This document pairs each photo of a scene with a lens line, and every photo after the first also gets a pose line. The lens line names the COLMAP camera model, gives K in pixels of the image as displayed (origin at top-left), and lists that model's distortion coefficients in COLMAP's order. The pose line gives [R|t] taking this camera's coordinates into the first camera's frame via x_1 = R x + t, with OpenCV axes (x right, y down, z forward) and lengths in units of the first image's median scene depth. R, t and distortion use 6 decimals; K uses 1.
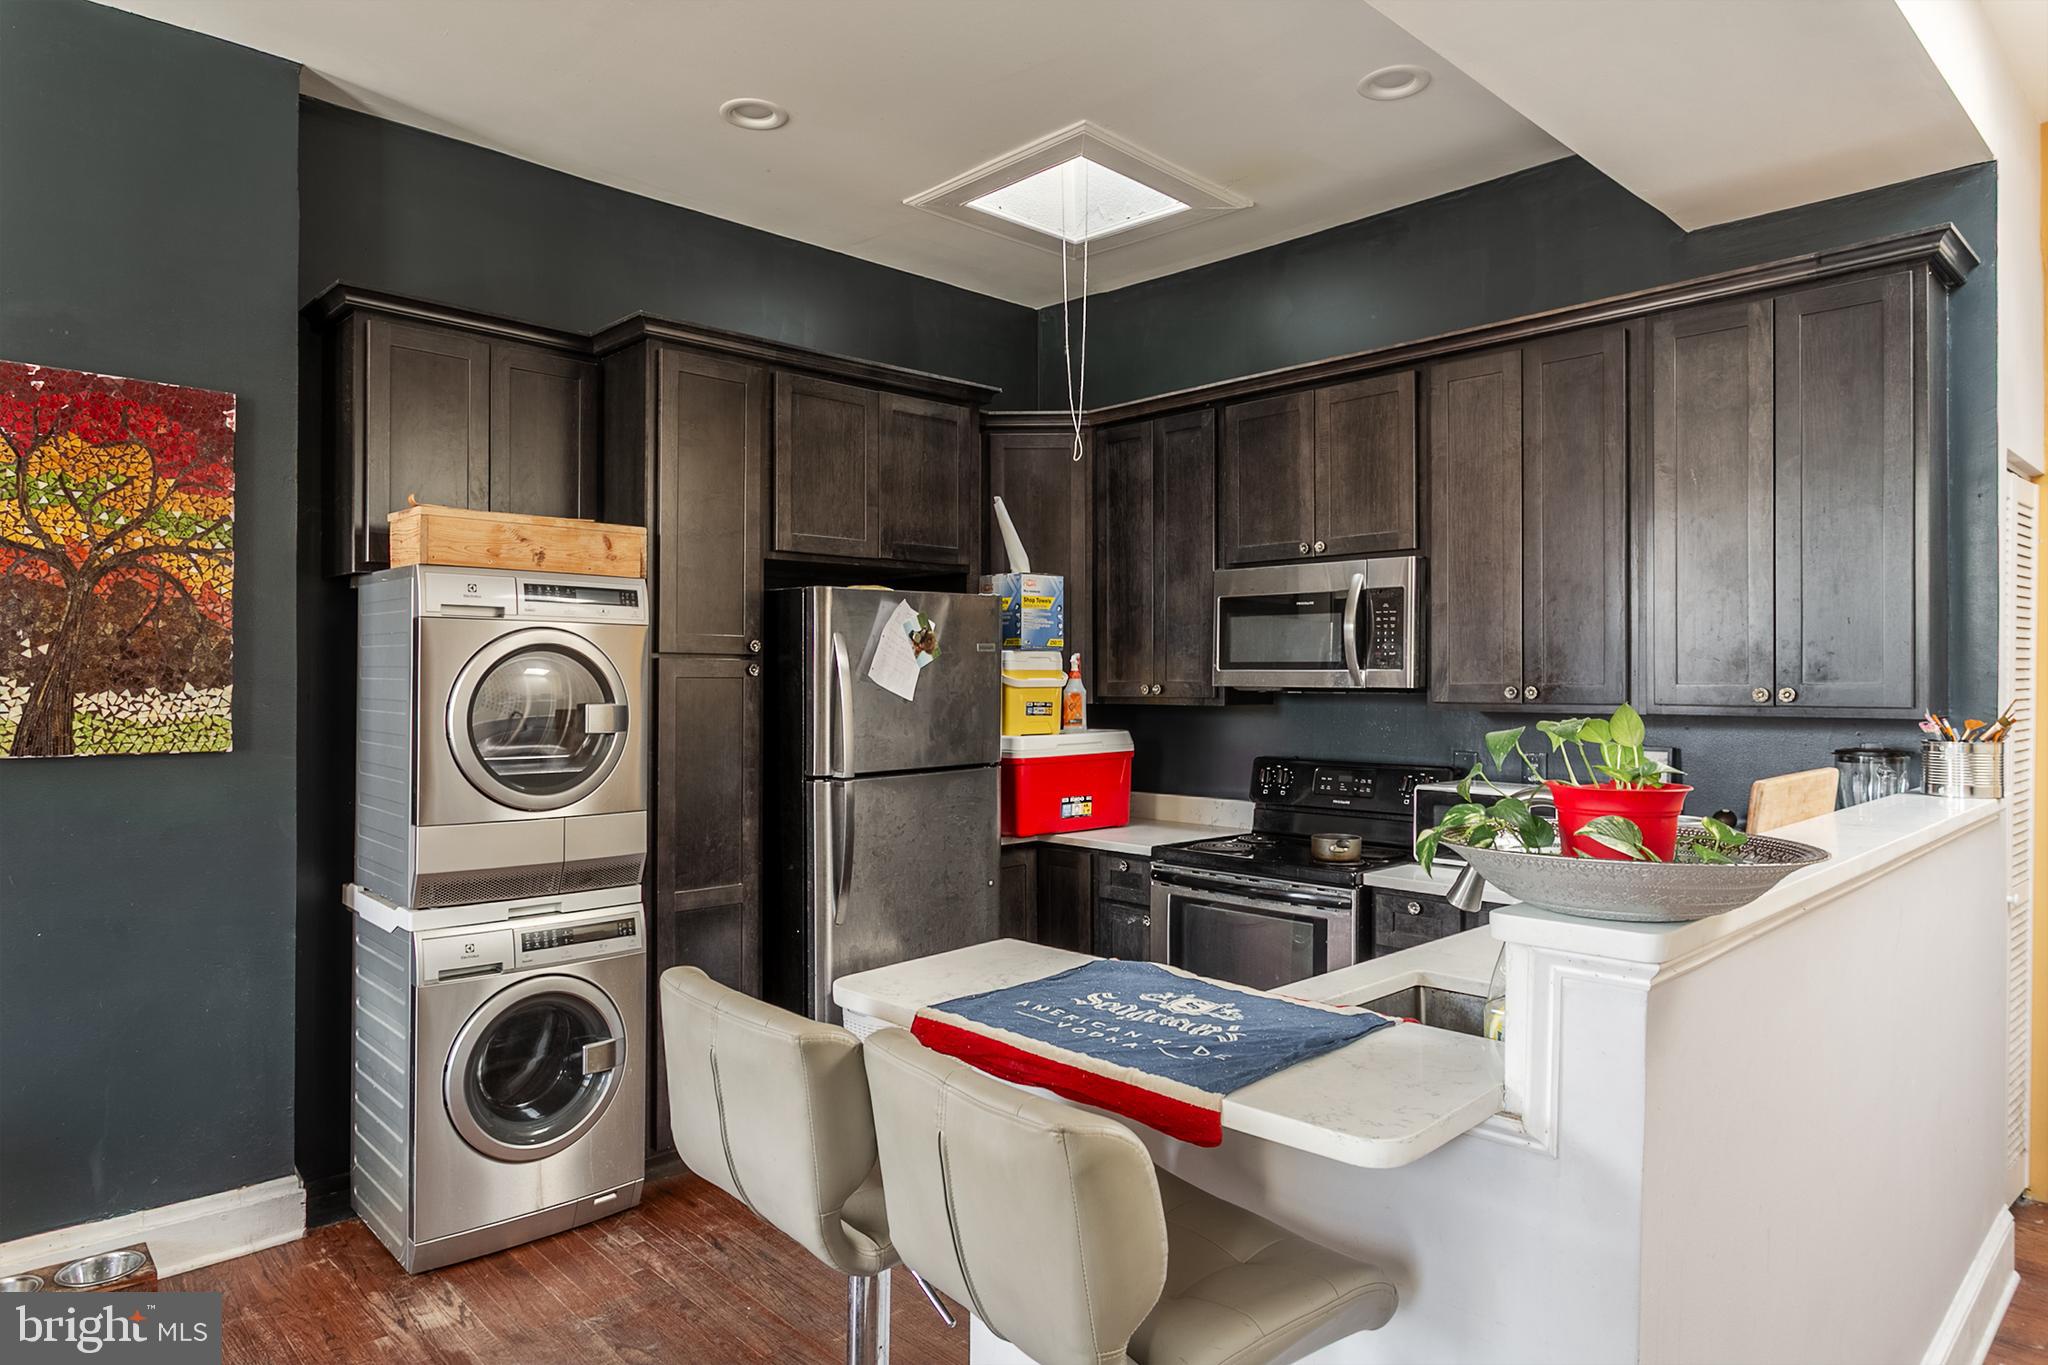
lens RADIAL K [[1203.2, 0, 1024.0], [0, 1203.2, 682.5], [0, 0, 1]] dist [-0.016469, -0.000694]
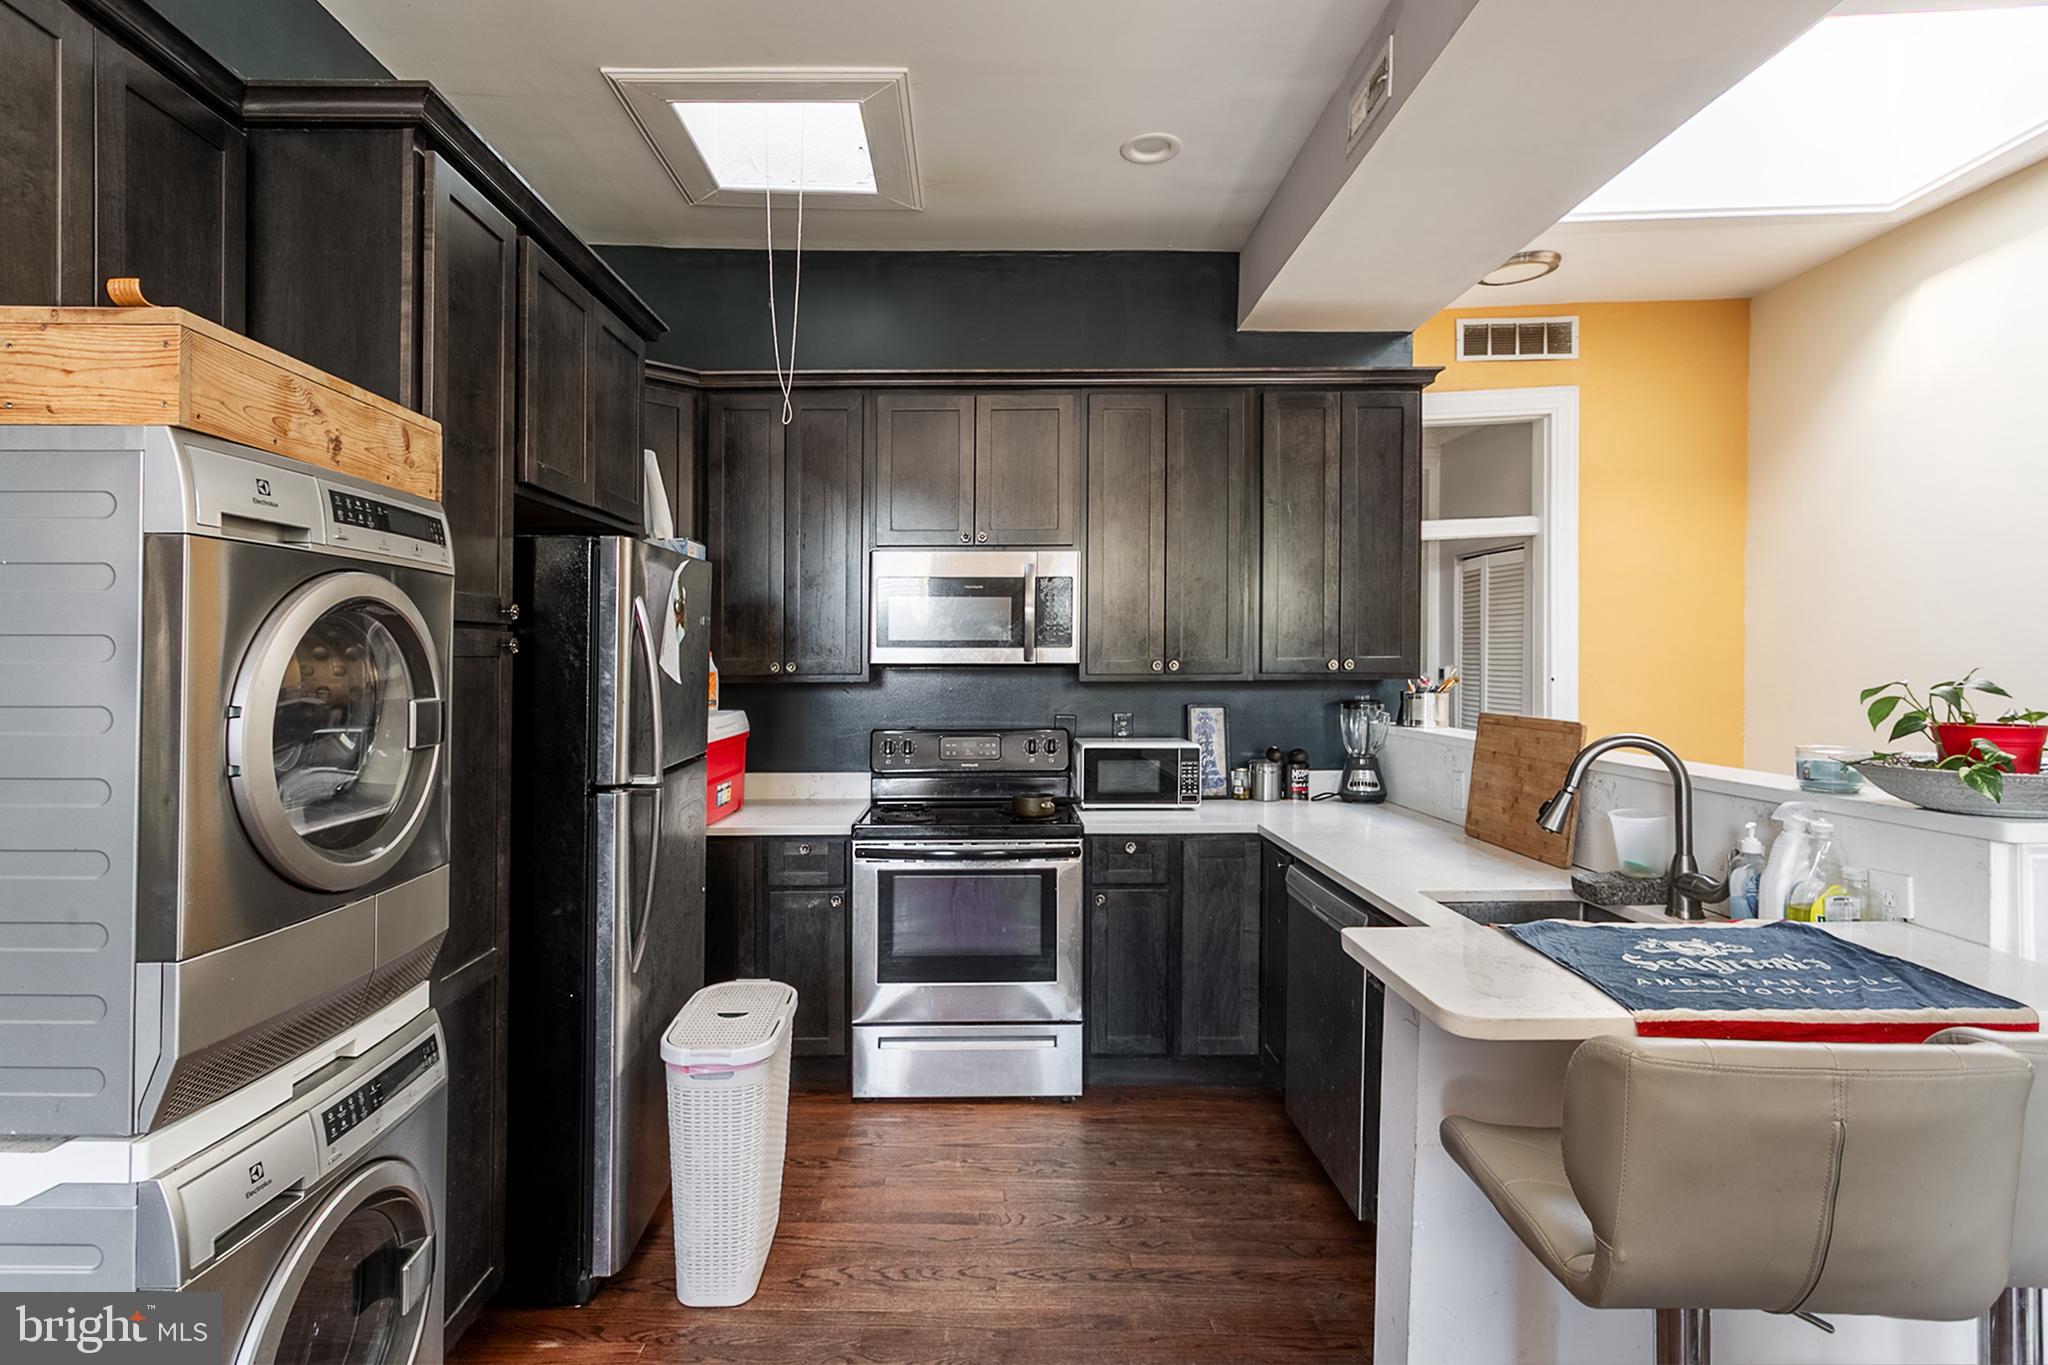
lens RADIAL K [[1001.1, 0, 1019.5], [0, 1001.1, 658.6], [0, 0, 1]] dist [0.000514, 0.000518]
pose [[0.697468, -0.005474, 0.716595, -0.446227], [0.006469, 0.999978, 0.001342, -0.001461], [-0.716586, 0.003700, 0.697489, 0.372364]]
